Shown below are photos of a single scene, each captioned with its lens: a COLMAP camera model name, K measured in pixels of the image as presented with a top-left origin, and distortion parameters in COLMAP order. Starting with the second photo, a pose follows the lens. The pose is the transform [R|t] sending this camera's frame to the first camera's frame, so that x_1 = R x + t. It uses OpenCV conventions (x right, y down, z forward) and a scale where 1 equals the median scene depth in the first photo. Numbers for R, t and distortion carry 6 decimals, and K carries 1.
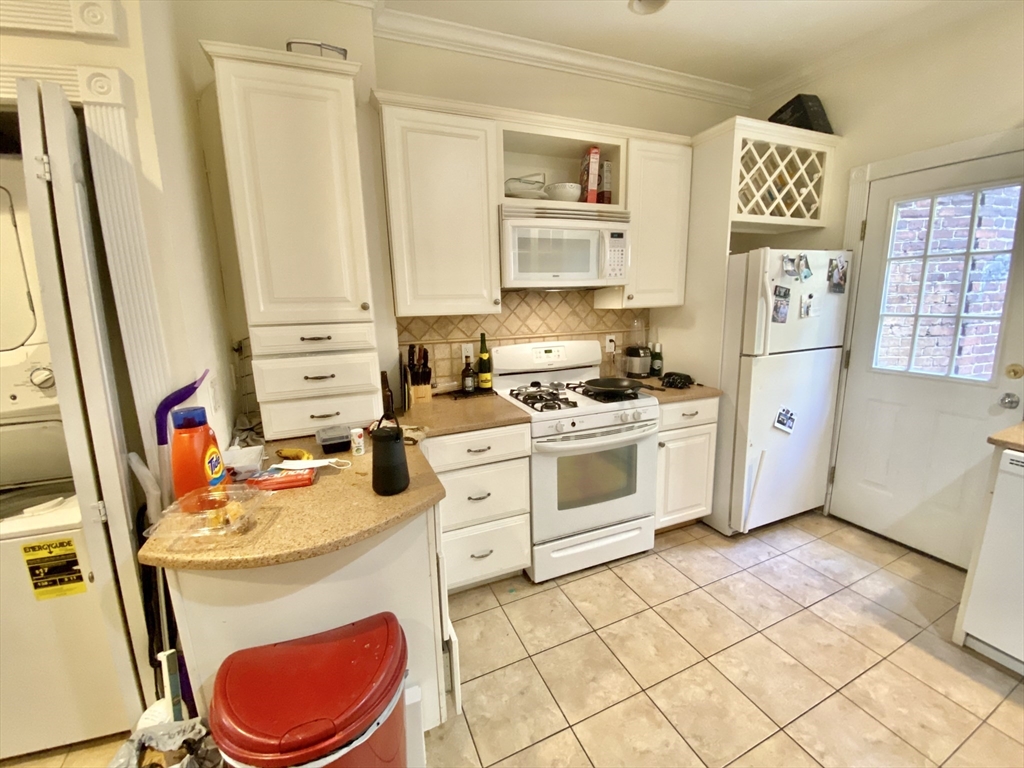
lens RADIAL K [[409.2, 0, 509.3], [0, 409.2, 383.4], [0, 0, 1]] dist [0.001679, -0.012396]
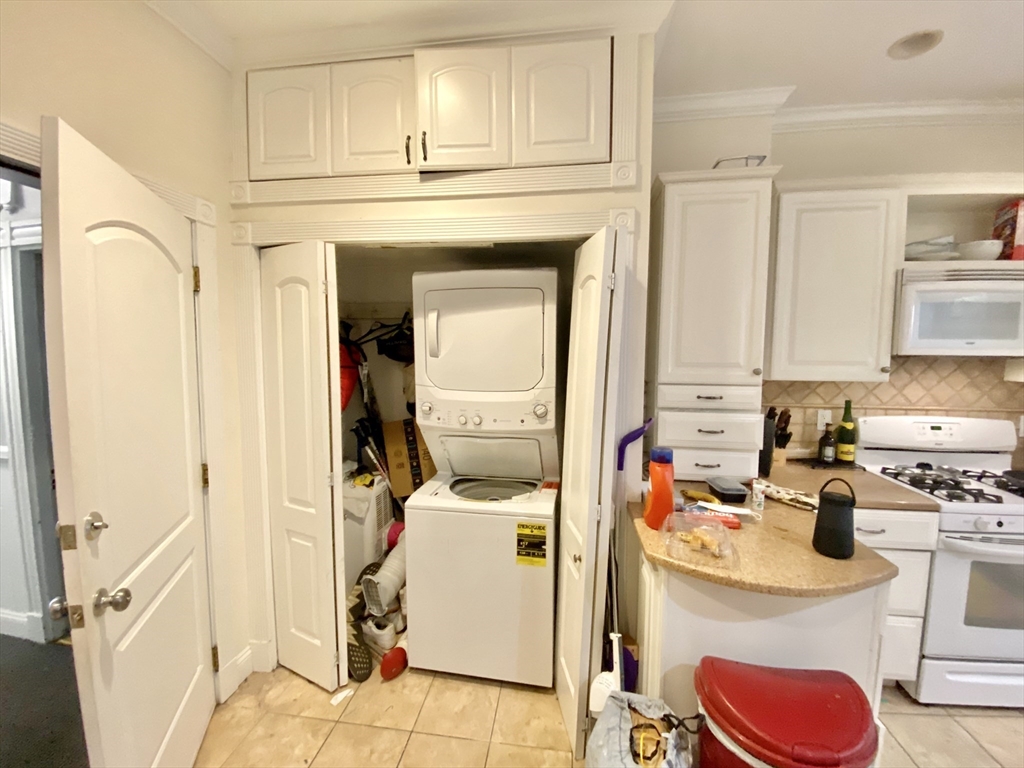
lens RADIAL K [[409.2, 0, 494.6], [0, 409.2, 378.2], [0, 0, 1]] dist [0.001679, -0.012396]
pose [[0.846649, 0.065101, -0.528154, -0.308779], [-0.129959, 0.987732, -0.086580, 0.012764], [0.516038, 0.141942, 0.844723, -0.237166]]
